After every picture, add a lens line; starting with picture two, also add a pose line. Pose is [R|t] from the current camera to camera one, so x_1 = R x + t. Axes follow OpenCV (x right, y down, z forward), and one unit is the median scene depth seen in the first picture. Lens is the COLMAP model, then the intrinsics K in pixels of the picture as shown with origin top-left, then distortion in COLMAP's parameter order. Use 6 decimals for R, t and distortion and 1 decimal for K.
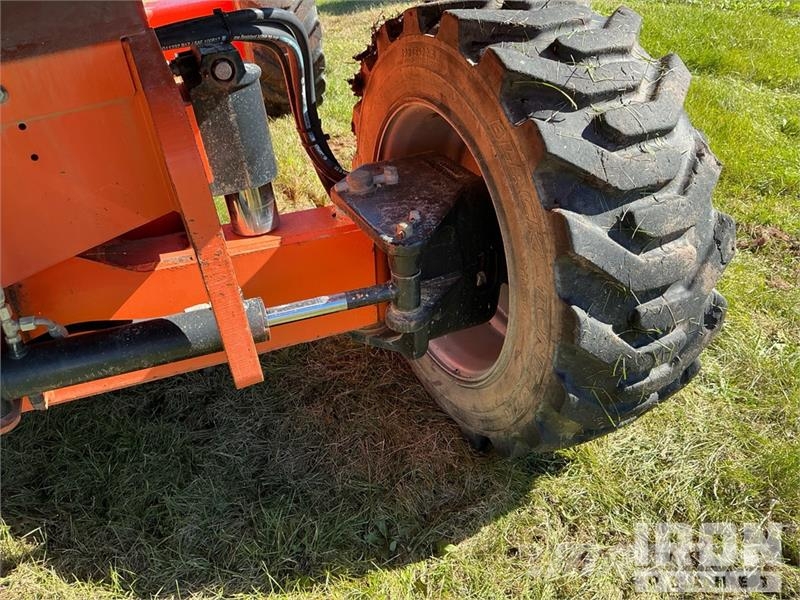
lens RADIAL K [[672.0, 0, 385.7], [0, 672.0, 311.3], [0, 0, 1]] dist [0.042623, -0.083529]
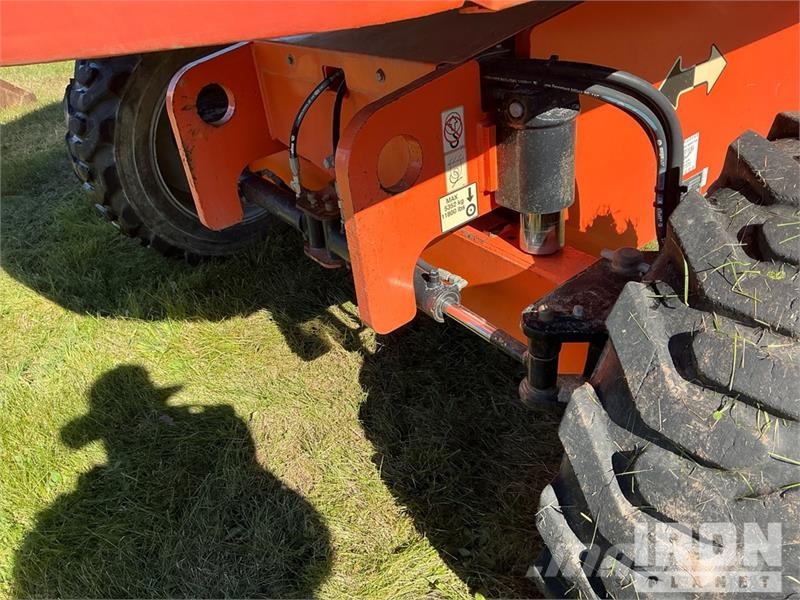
lens RADIAL K [[672.0, 0, 403.2], [0, 672.0, 301.4], [0, 0, 1]] dist [0.042623, -0.083529]
pose [[0.287336, 0.546513, -0.786614, 0.753949], [-0.455478, 0.800411, 0.389720, -0.436054], [0.842602, 0.246305, 0.478911, 0.352312]]
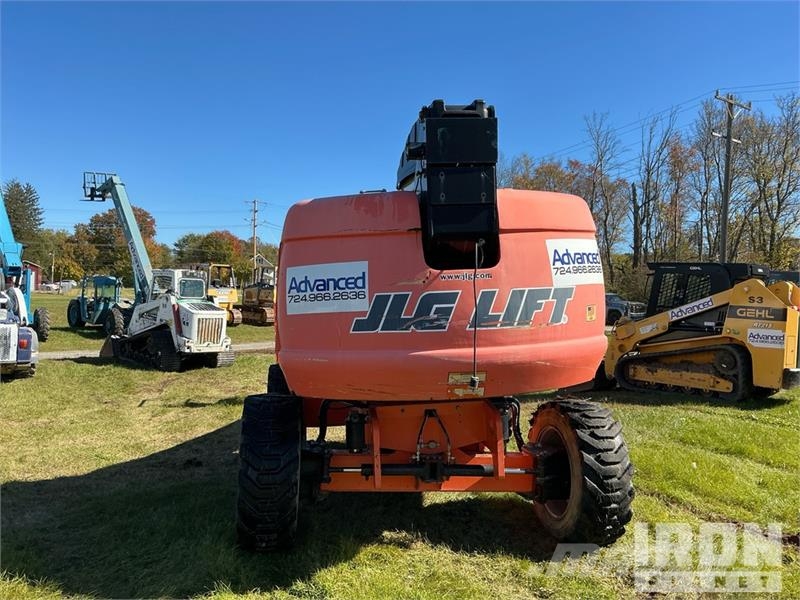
lens RADIAL K [[672.0, 0, 395.3], [0, 672.0, 300.0], [0, 0, 1]] dist [0.042623, -0.083529]
pose [[0.968930, 0.072775, -0.236386, 0.063116], [-0.186781, 0.841802, -0.506441, 1.271009], [0.162134, 0.534858, 0.829240, -2.861228]]
